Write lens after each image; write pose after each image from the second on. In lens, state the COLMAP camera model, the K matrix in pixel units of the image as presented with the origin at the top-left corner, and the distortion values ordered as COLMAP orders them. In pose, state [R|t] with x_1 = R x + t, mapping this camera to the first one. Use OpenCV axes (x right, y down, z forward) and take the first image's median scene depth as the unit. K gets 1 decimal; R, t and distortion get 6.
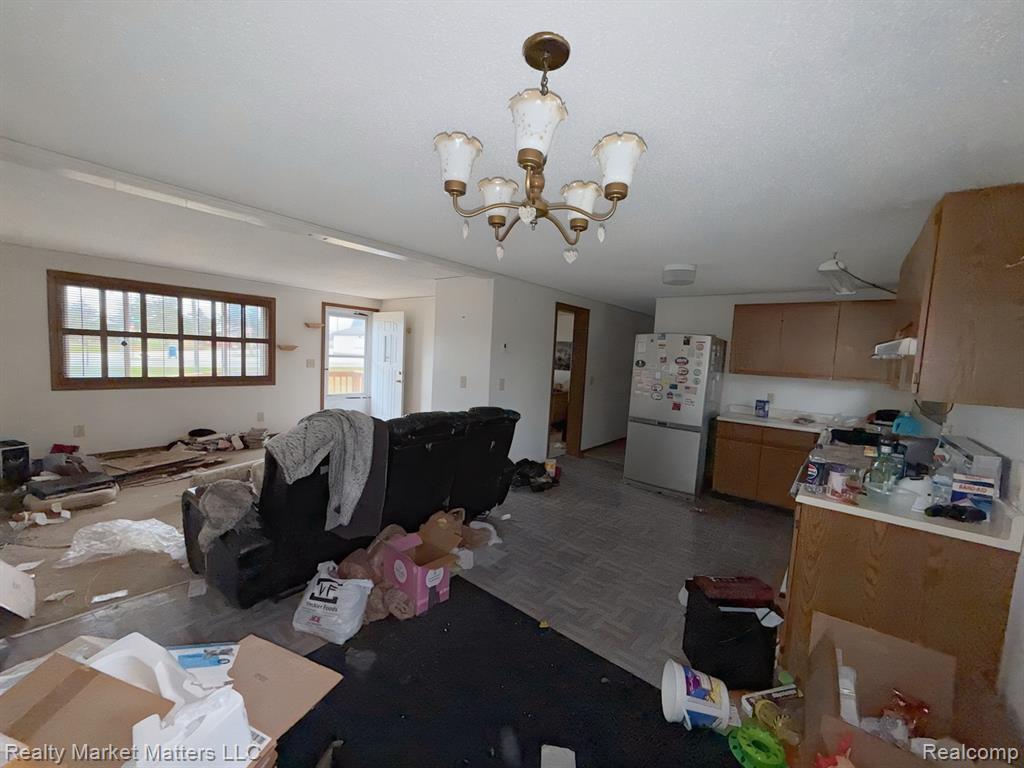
lens RADIAL K [[411.1, 0, 512.0], [0, 411.1, 384.0], [0, 0, 1]] dist [0.001387, 0.000052]
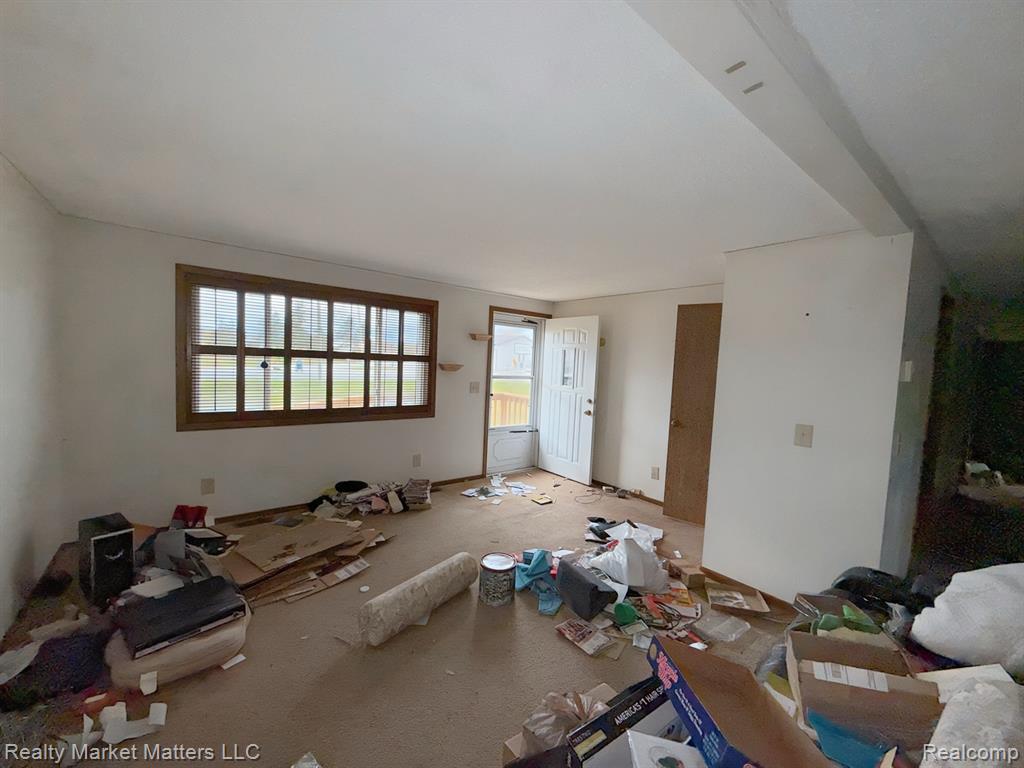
lens RADIAL K [[411.1, 0, 512.0], [0, 411.1, 384.0], [0, 0, 1]] dist [0.001387, 0.000052]
pose [[0.978289, 0.006252, -0.207151, -0.333488], [-0.012289, 0.999536, -0.027869, -0.045600], [0.206881, 0.029810, 0.977912, 0.349978]]
